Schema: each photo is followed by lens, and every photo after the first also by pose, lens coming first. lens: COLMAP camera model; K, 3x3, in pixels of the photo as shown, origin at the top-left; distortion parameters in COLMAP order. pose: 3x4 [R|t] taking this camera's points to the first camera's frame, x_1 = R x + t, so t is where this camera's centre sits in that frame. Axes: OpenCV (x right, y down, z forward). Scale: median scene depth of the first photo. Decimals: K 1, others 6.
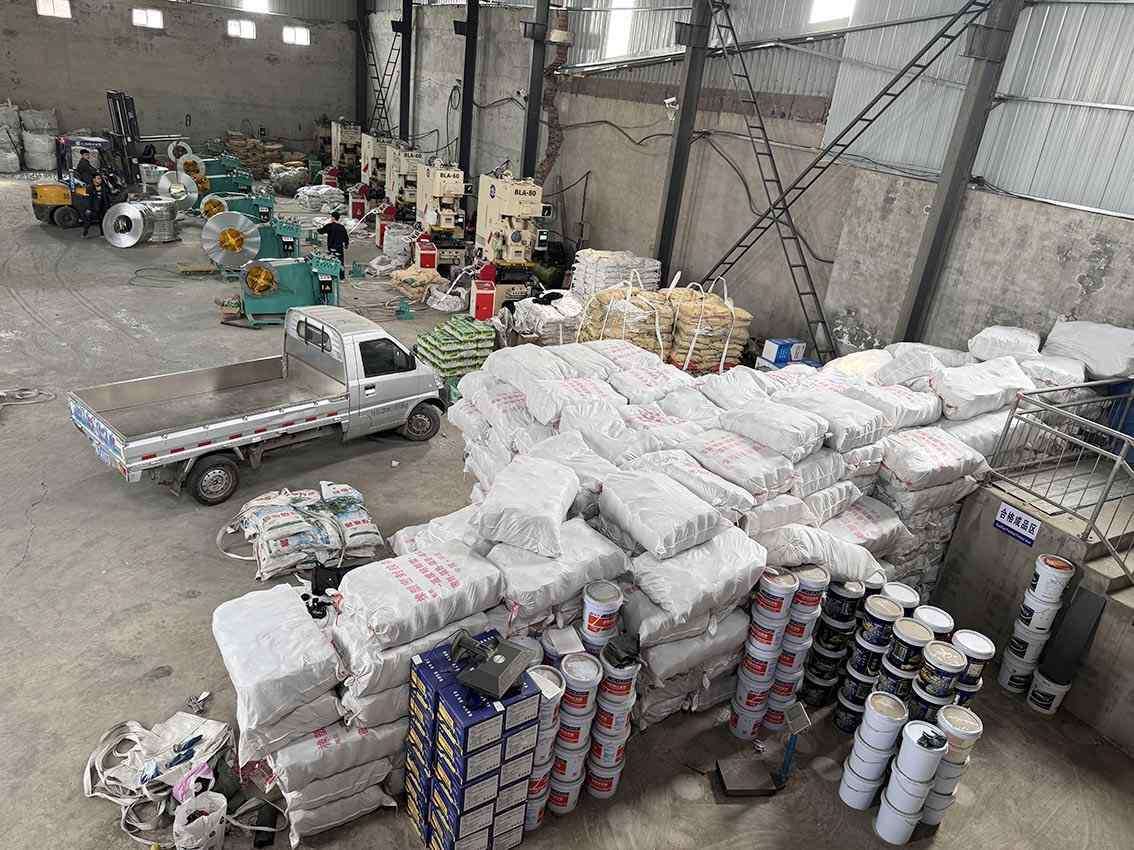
lens RADIAL K [[775.9, 0, 556.3], [0, 775.9, 423.9], [0, 0, 1]] dist [0.004466, -0.025495]
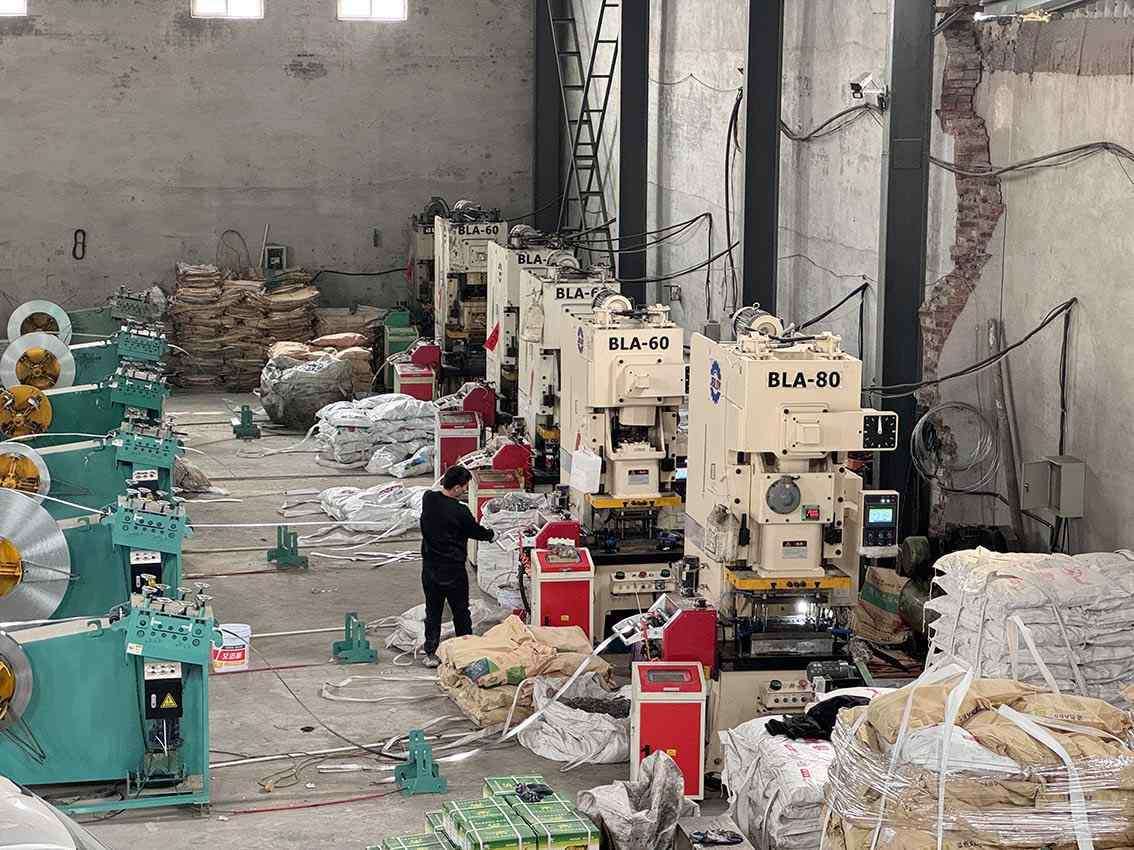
lens RADIAL K [[2435.2, 0, 570.4], [0, 2435.2, 425.5], [0, 0, 1]] dist [0.062808, 0.000000]
pose [[0.960834, -0.059179, -0.270734, 0.106597], [-0.016556, 0.962930, -0.269241, -0.010996], [0.276631, 0.263178, 0.924236, 0.055583]]
